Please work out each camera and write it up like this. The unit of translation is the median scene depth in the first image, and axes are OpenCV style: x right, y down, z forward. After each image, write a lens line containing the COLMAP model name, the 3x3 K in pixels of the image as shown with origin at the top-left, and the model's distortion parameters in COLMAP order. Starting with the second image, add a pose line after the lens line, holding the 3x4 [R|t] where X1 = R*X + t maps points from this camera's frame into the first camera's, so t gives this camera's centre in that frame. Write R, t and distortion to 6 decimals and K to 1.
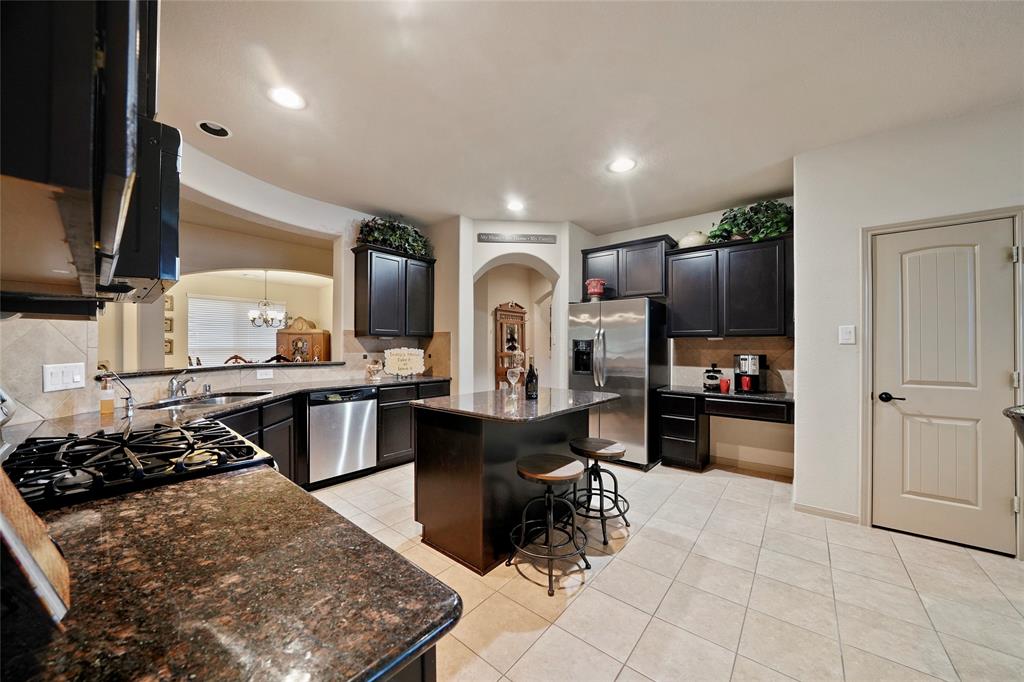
lens RADIAL K [[355.5, 0, 524.2], [0, 355.5, 346.4], [0, 0, 1]] dist [-0.019550, 0.001389]
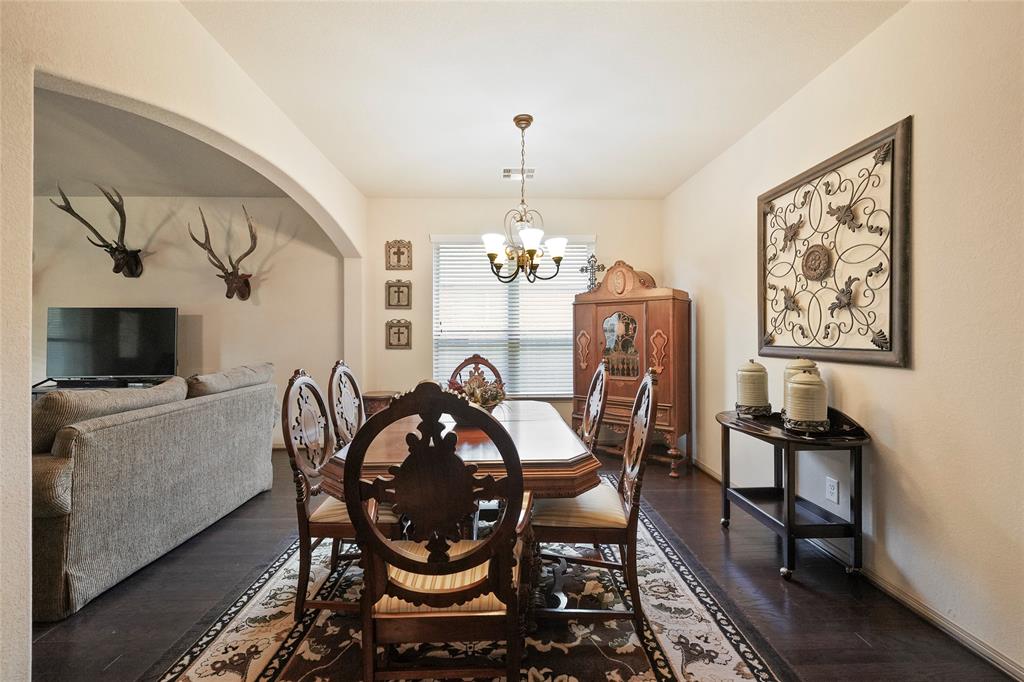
lens RADIAL K [[435.0, 0, 506.5], [0, 435.0, 330.9], [0, 0, 1]] dist [-0.001709, 0.000950]
pose [[0.639908, -0.009262, -0.768395, -0.828858], [0.008476, 0.999952, -0.004995, -0.002026], [0.768404, -0.003317, 0.639956, 1.438972]]
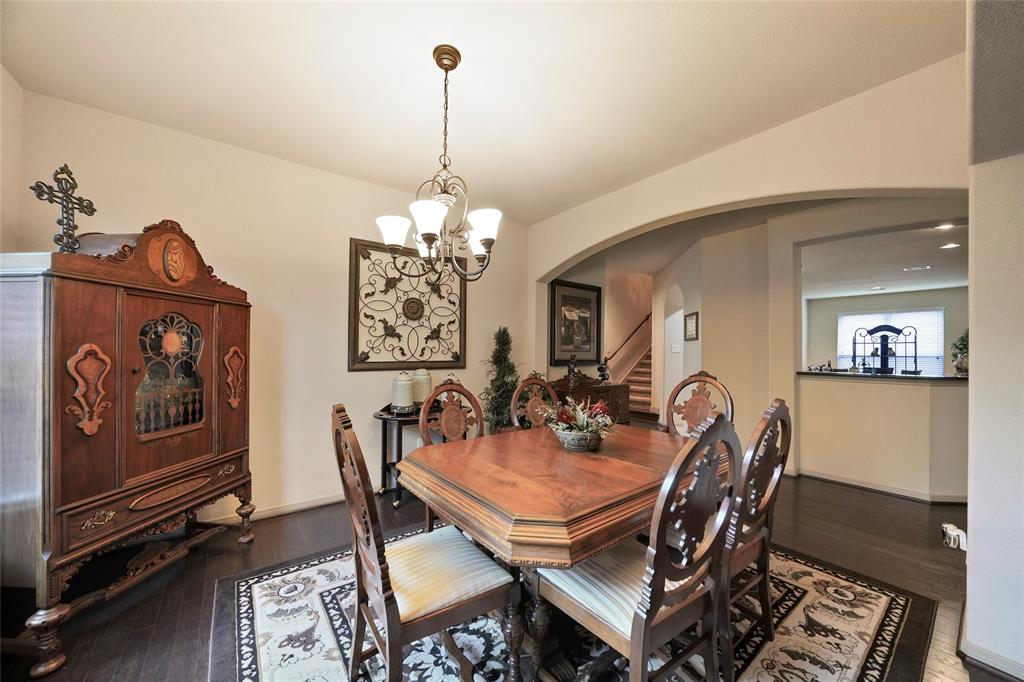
lens RADIAL K [[376.5, 0, 518.4], [0, 376.5, 346.7], [0, 0, 1]] dist [-0.005097, -0.000328]
pose [[0.232908, 0.014657, 0.972388, -2.016062], [-0.011613, 0.999857, -0.012290, -0.004838], [-0.972429, -0.008430, 0.233045, 1.805530]]
